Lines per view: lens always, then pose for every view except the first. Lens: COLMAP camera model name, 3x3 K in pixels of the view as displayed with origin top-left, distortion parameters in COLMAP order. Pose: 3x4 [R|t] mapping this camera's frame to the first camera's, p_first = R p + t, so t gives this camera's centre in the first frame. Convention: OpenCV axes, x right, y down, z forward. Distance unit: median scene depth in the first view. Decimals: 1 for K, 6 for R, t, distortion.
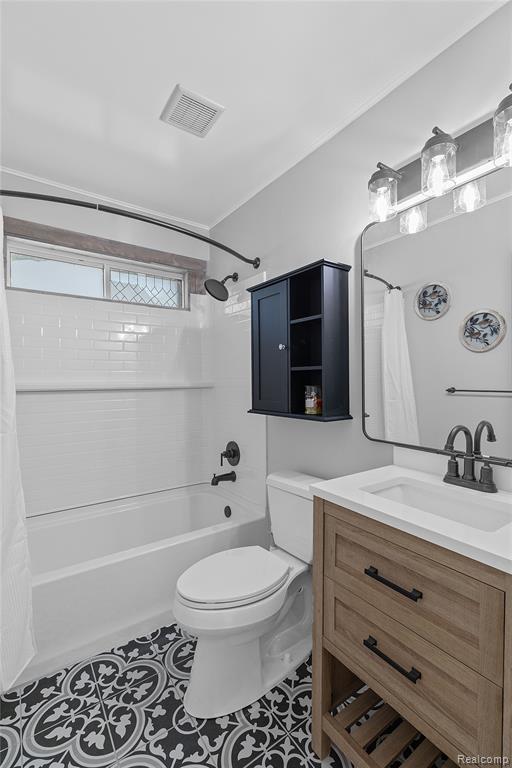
lens RADIAL K [[346.7, 0, 257.9], [0, 346.7, 383.1], [0, 0, 1]] dist [0.004631, -0.001995]
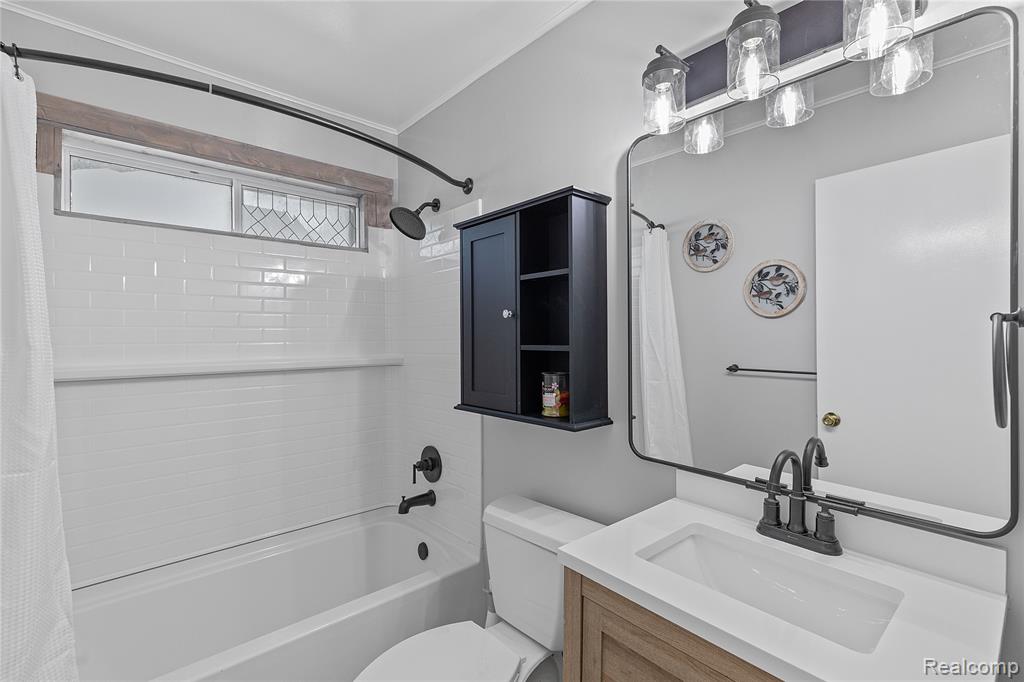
lens RADIAL K [[462.3, 0, 510.1], [0, 462.3, 338.0], [0, 0, 1]] dist [0.004631, -0.001995]
pose [[0.994972, 0.003837, 0.100084, -0.013098], [-0.002848, 0.999946, -0.010026, -0.045775], [-0.100117, 0.009690, 0.994928, 0.105147]]
